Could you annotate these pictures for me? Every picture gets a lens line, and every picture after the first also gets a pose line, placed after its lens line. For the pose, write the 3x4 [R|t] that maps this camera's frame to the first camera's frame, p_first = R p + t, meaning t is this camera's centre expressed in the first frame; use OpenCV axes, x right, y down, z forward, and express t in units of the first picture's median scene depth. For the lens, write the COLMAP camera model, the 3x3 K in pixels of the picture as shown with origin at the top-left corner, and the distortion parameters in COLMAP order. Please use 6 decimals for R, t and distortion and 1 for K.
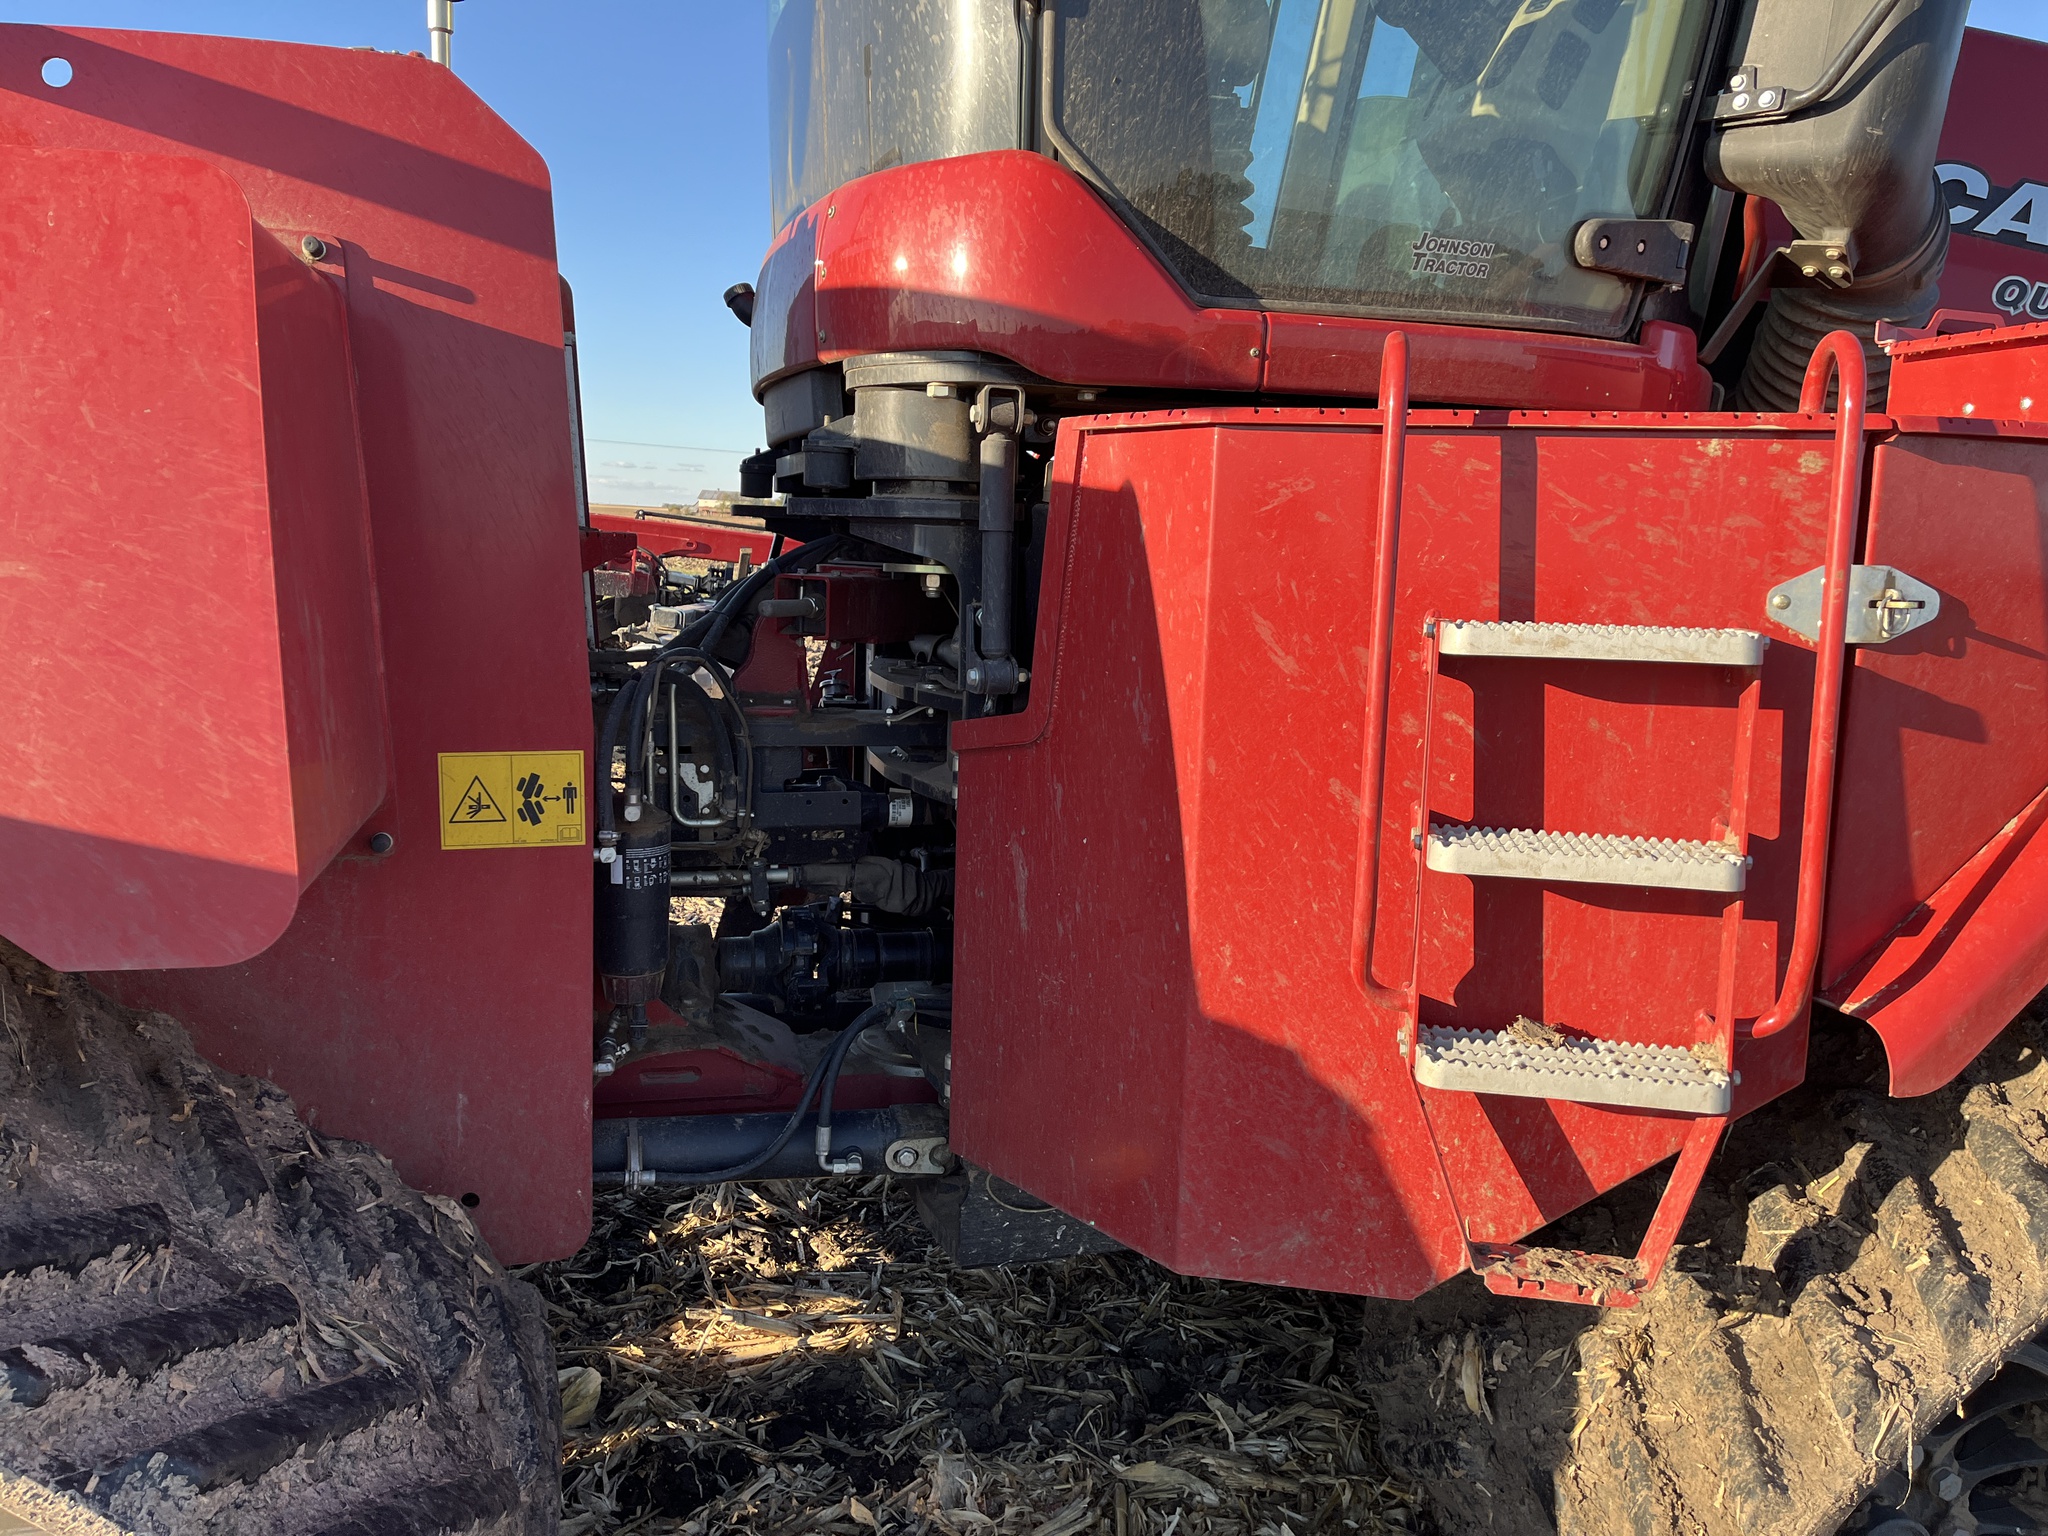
lens RADIAL K [[1528.1, 0, 1039.1], [0, 1528.1, 764.6], [0, 0, 1]] dist [0.052954, -0.069258]
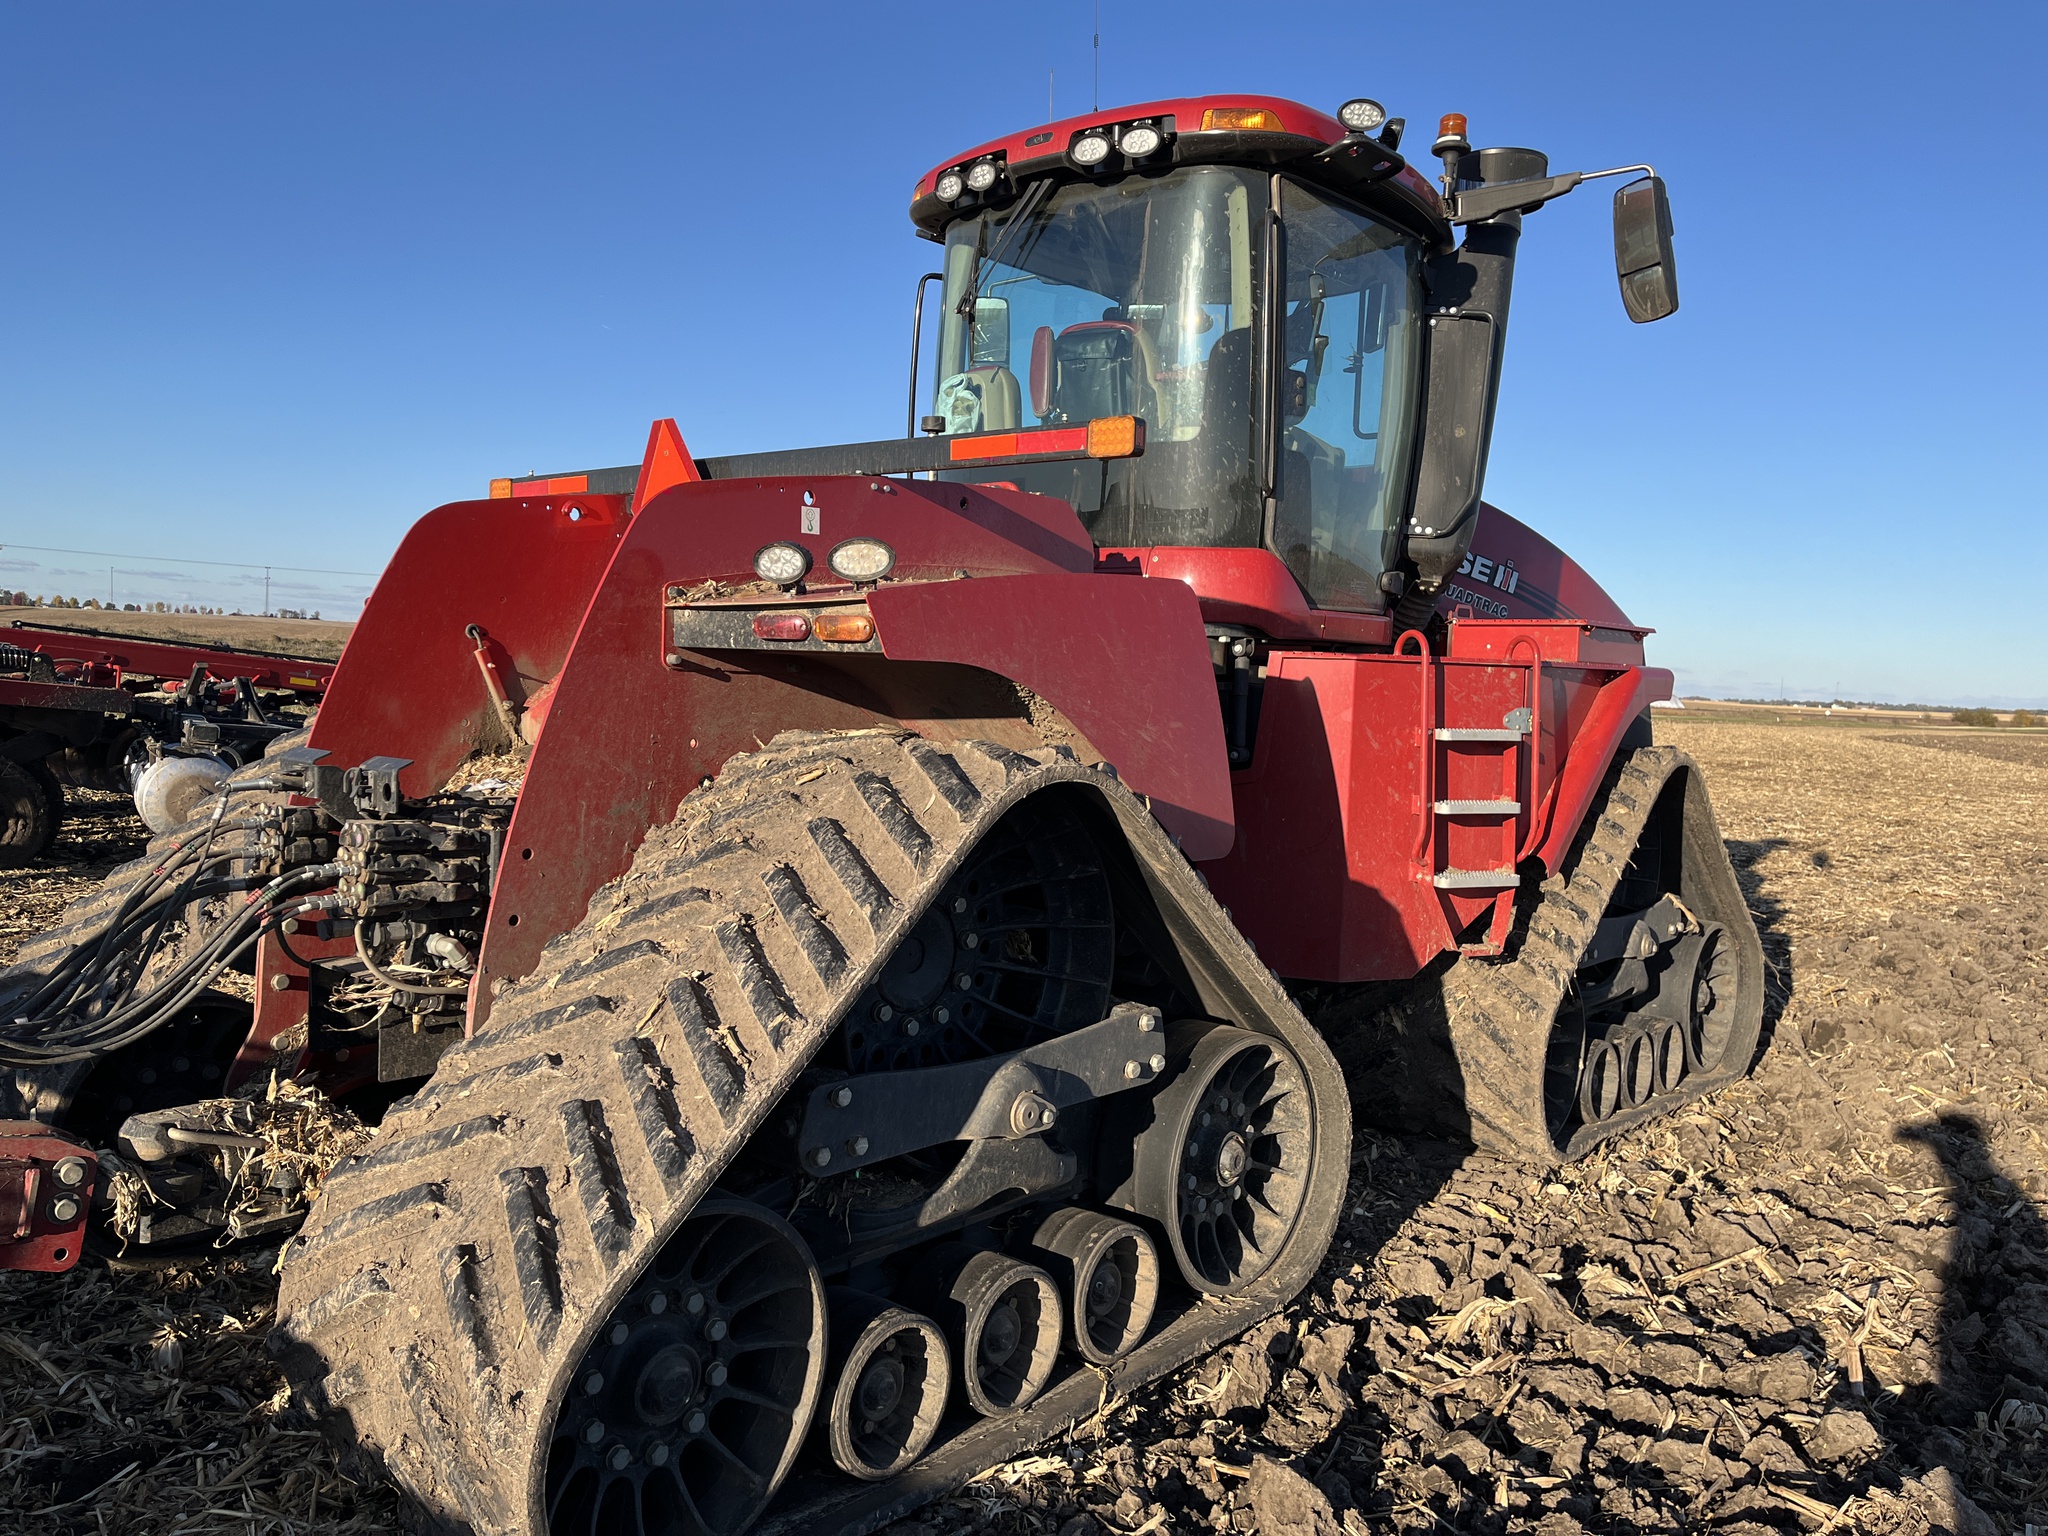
lens RADIAL K [[1528.1, 0, 1039.1], [0, 1528.1, 764.6], [0, 0, 1]] dist [0.052954, -0.069258]
pose [[0.825987, -0.036973, 0.562475, -0.597007], [0.070778, 0.996752, -0.038417, 0.010040], [-0.559228, 0.071543, 0.825921, -0.294627]]
